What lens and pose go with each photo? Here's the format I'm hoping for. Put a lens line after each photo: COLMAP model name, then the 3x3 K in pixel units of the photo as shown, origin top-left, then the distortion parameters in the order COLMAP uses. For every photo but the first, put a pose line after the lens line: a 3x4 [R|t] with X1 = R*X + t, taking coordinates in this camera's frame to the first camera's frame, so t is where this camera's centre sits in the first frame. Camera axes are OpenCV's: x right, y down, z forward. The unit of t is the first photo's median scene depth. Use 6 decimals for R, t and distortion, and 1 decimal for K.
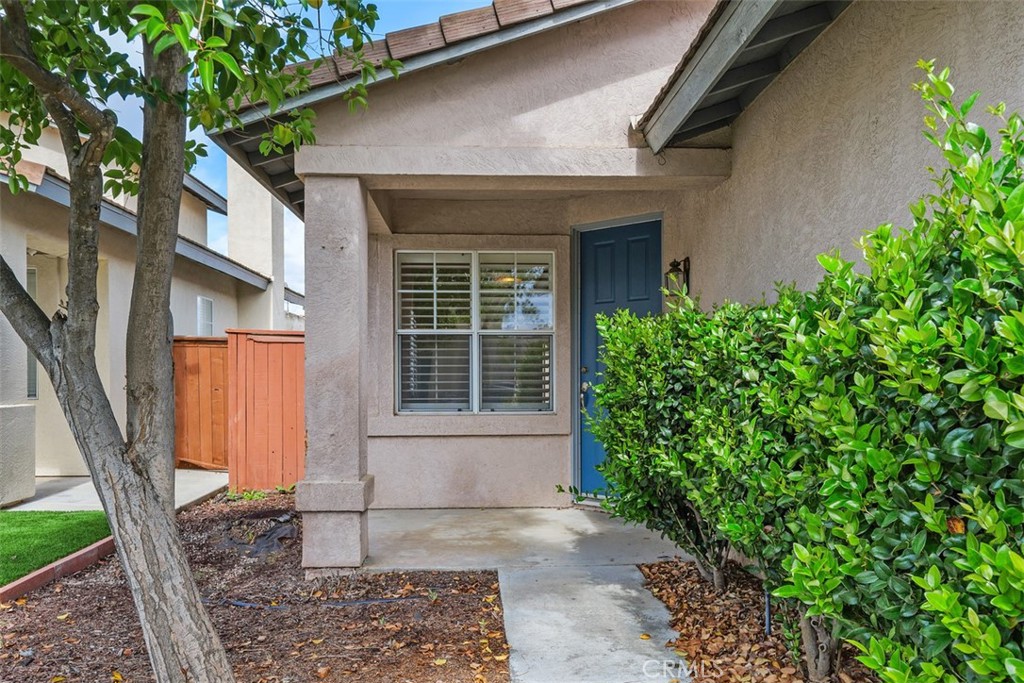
lens RADIAL K [[789.6, 0, 500.7], [0, 789.6, 379.8], [0, 0, 1]] dist [0.004094, 0.001533]
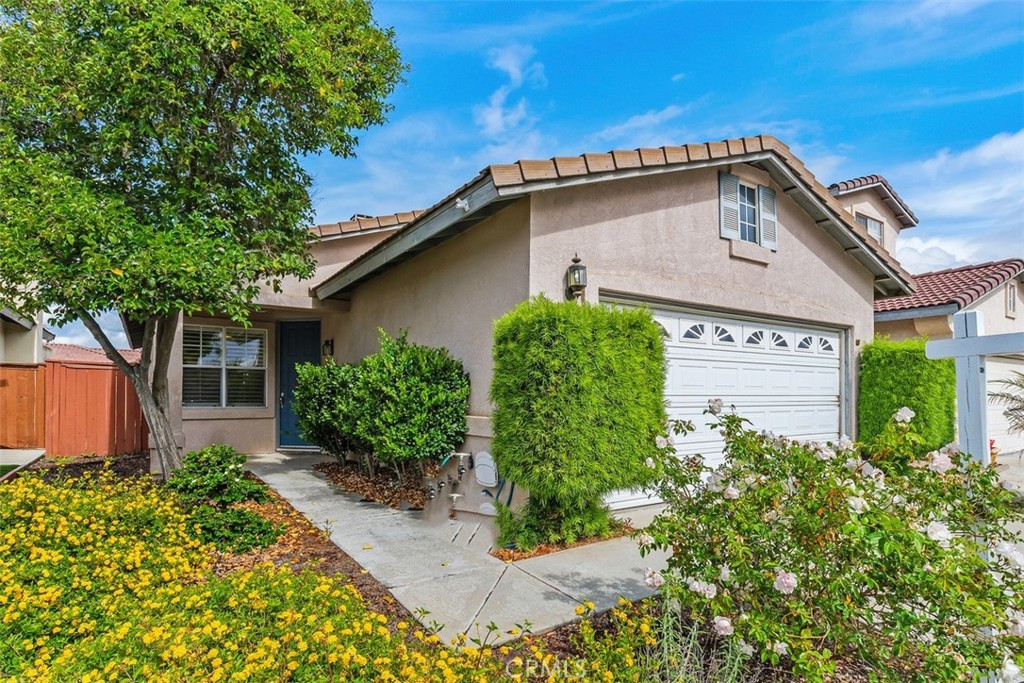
lens RADIAL K [[553.6, 0, 503.4], [0, 553.6, 394.6], [0, 0, 1]] dist [-0.000141, 0.000033]
pose [[0.859160, 0.009140, 0.511625, -0.167485], [-0.003953, 0.999929, -0.011225, 0.026012], [-0.511691, 0.007622, 0.859136, -0.673099]]
